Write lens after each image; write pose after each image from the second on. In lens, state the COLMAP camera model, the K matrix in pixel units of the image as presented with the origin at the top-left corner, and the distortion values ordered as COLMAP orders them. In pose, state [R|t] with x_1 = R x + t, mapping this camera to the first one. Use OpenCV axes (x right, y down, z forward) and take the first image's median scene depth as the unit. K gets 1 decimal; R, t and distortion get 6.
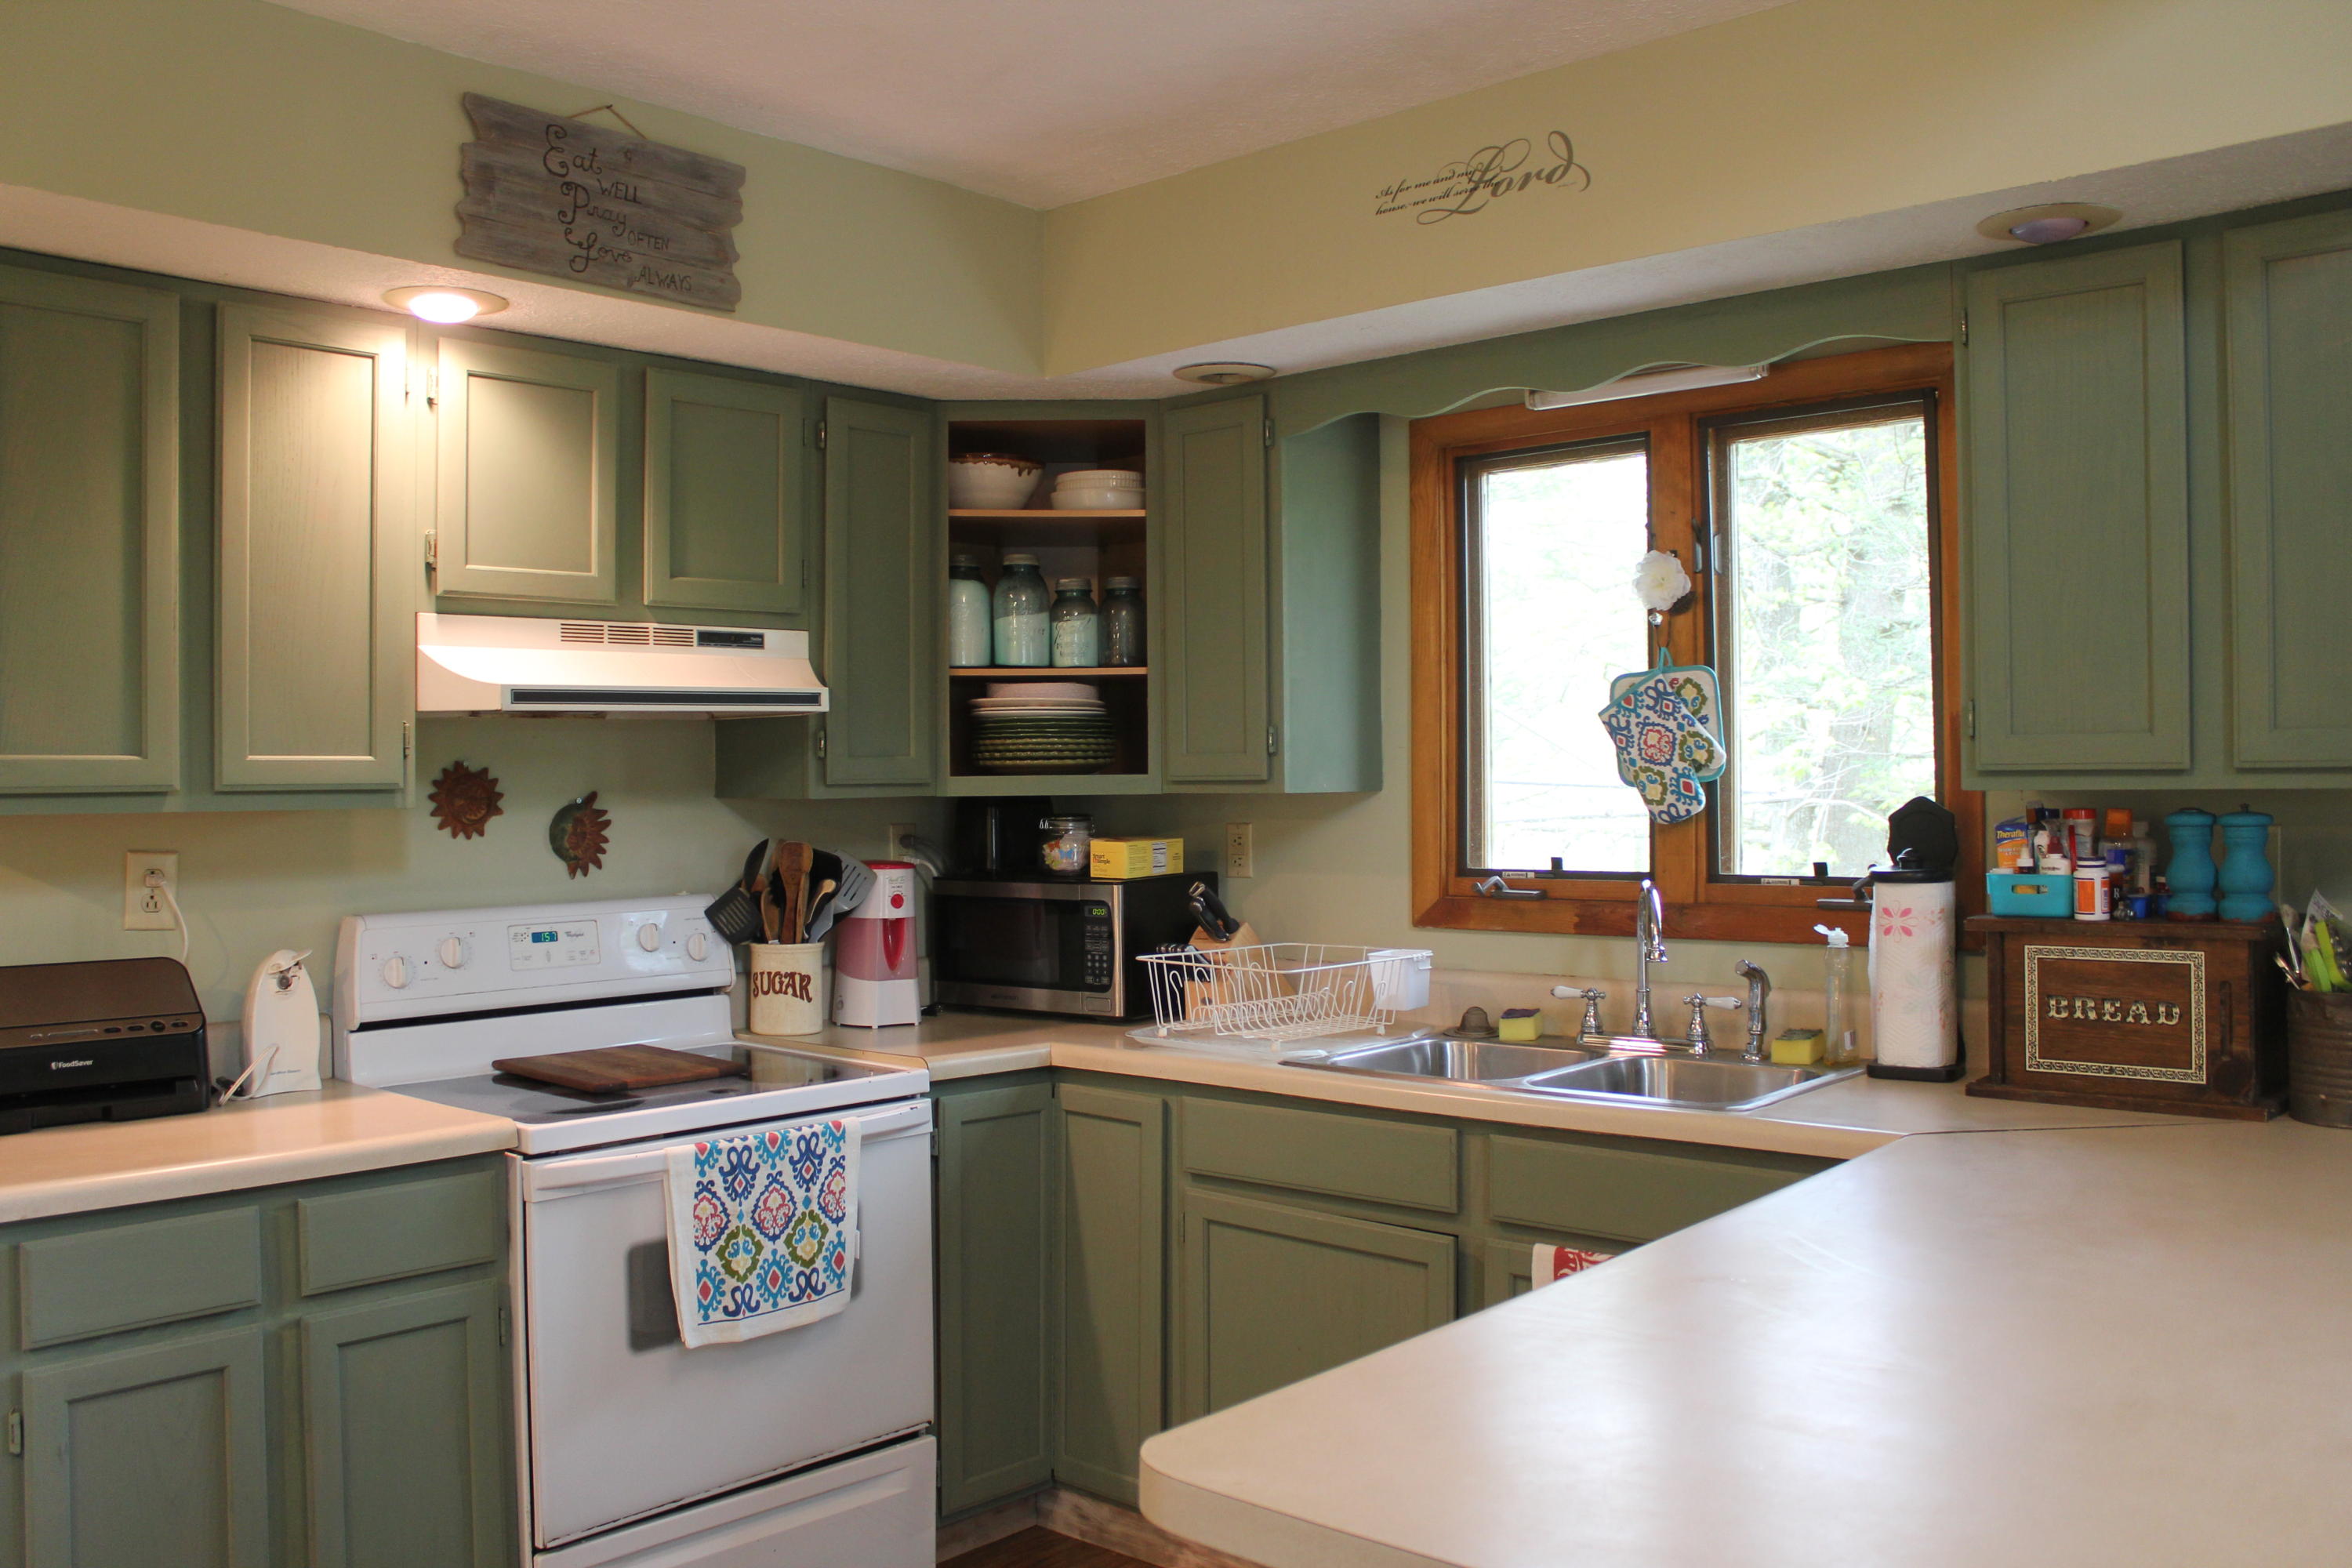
lens RADIAL K [[1965.5, 0, 1176.0], [0, 1965.5, 784.0], [0, 0, 1]] dist [-0.165421, 0.146178]
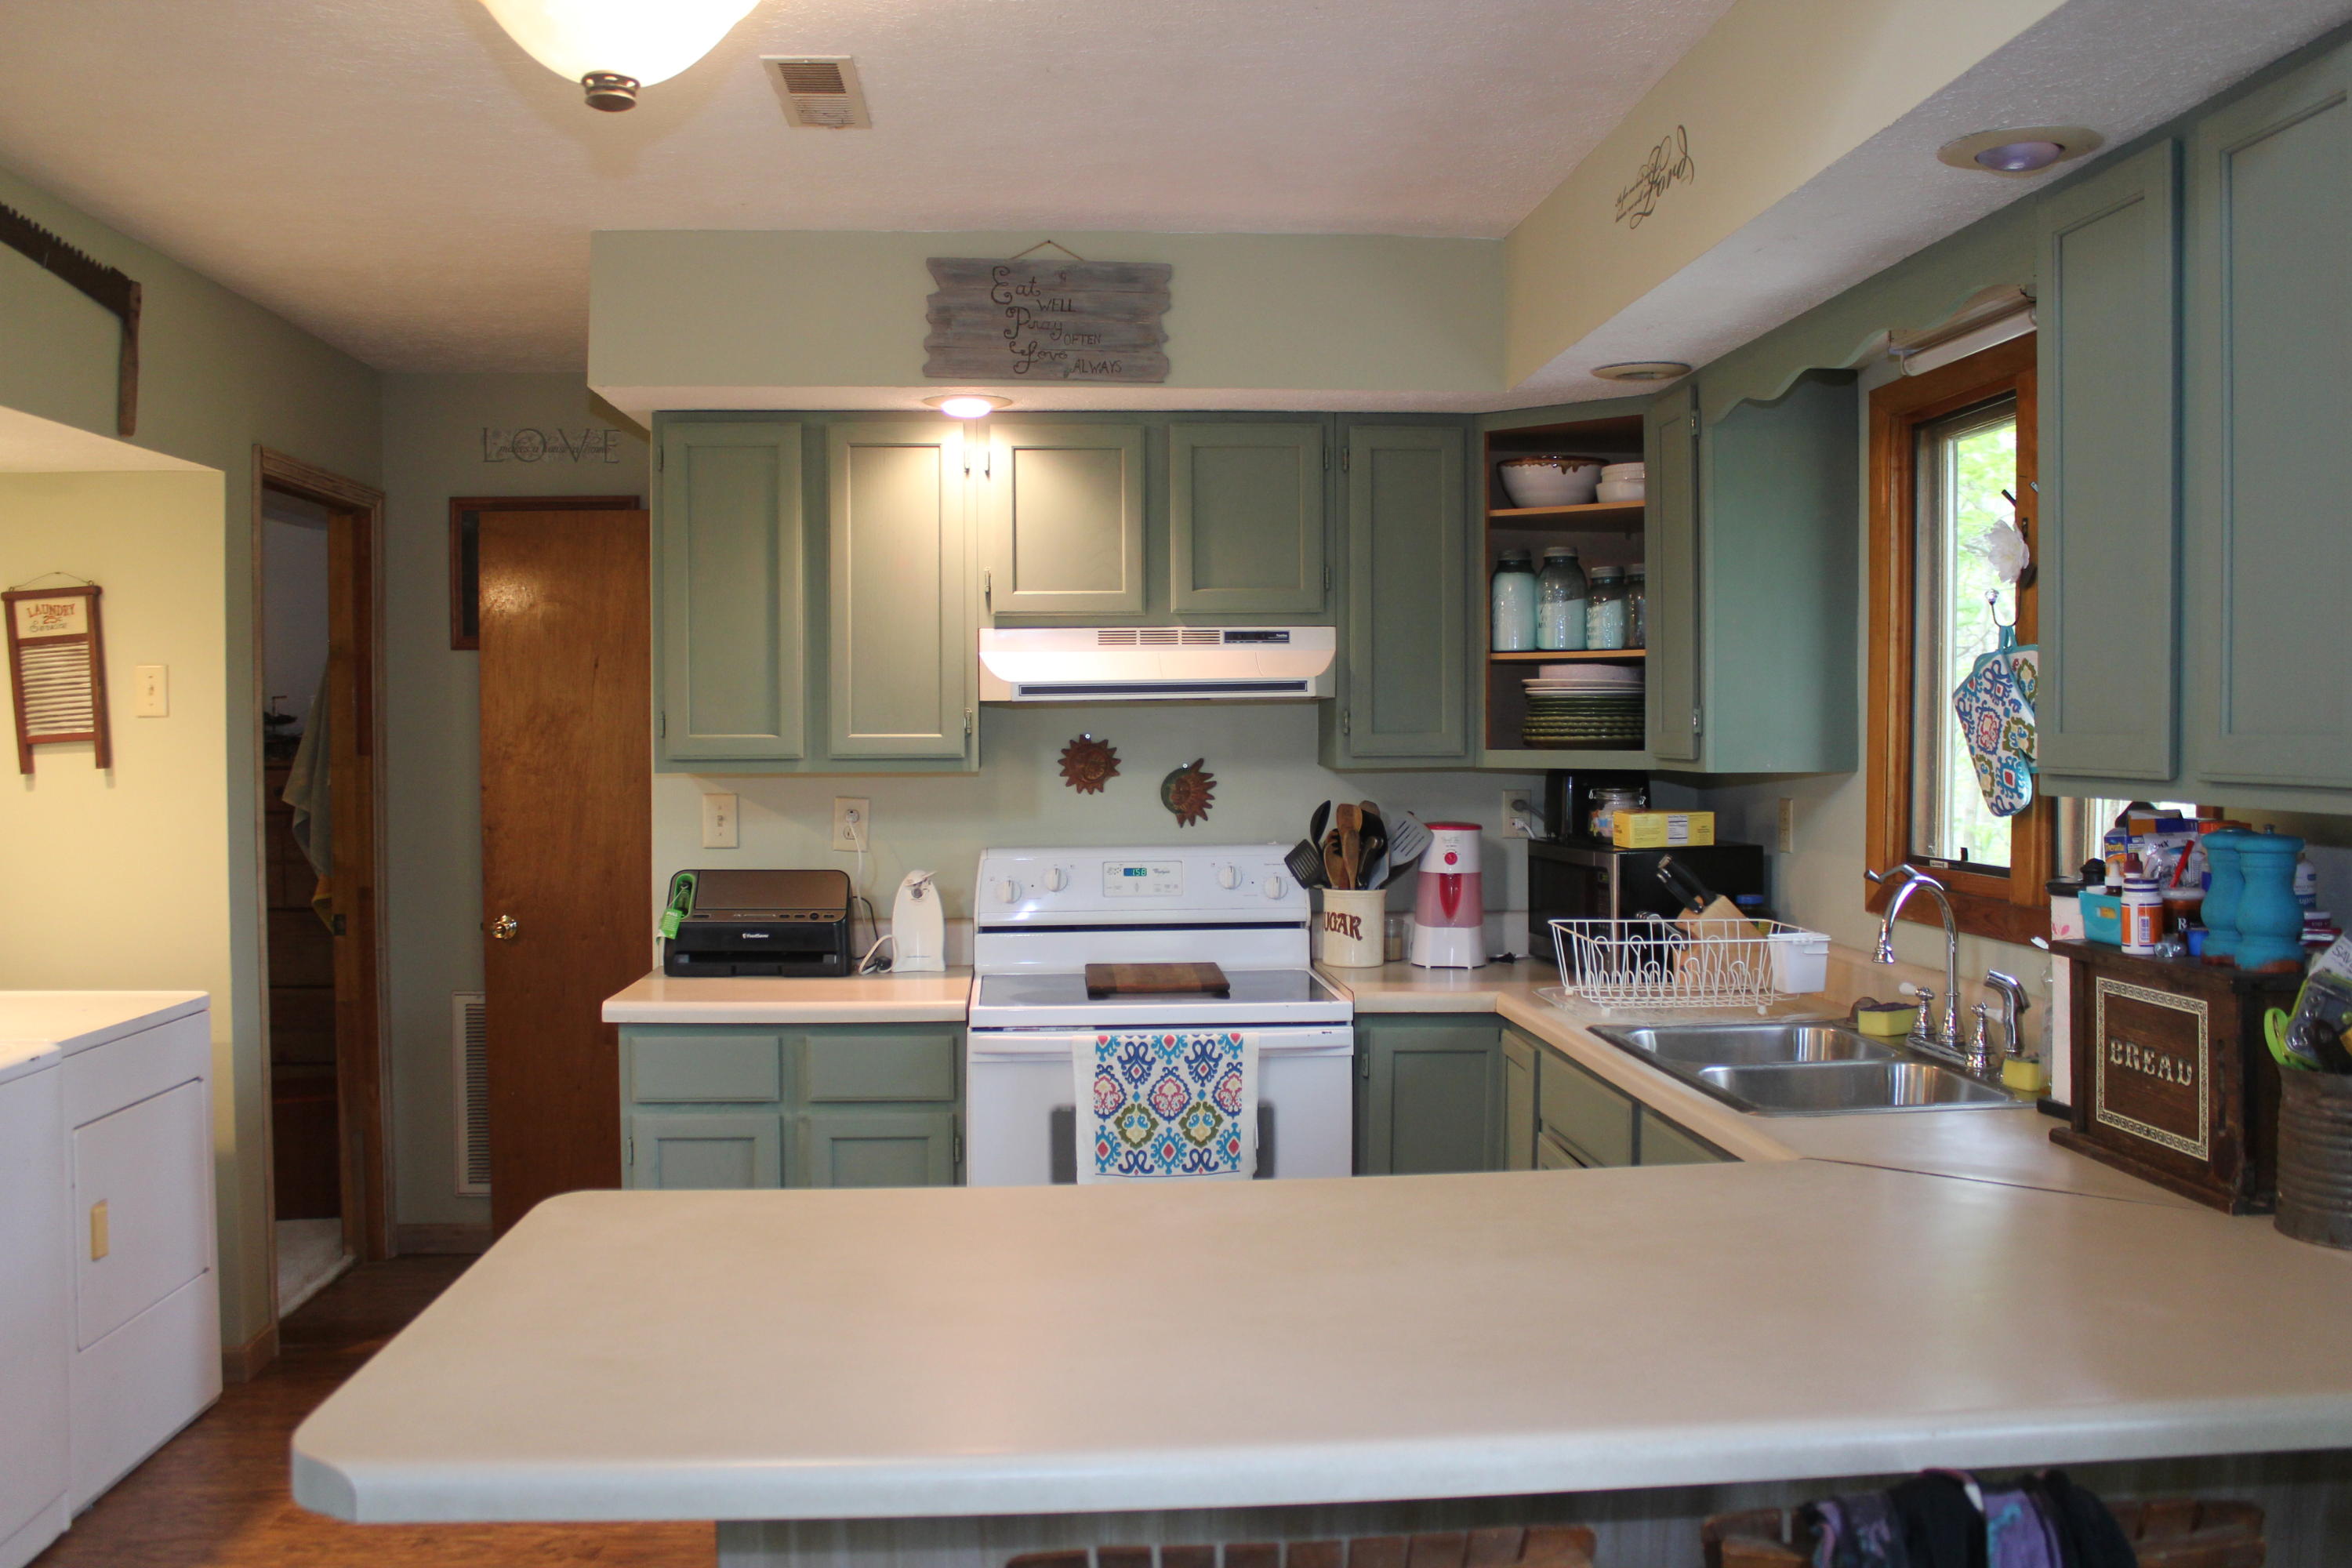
lens RADIAL K [[1965.5, 0, 1176.0], [0, 1965.5, 784.0], [0, 0, 1]] dist [-0.165421, 0.146178]
pose [[0.725694, 0.027369, -0.687473, 0.646079], [-0.005745, 0.999415, 0.033724, -0.025841], [0.687994, -0.020524, 0.725426, 0.079332]]
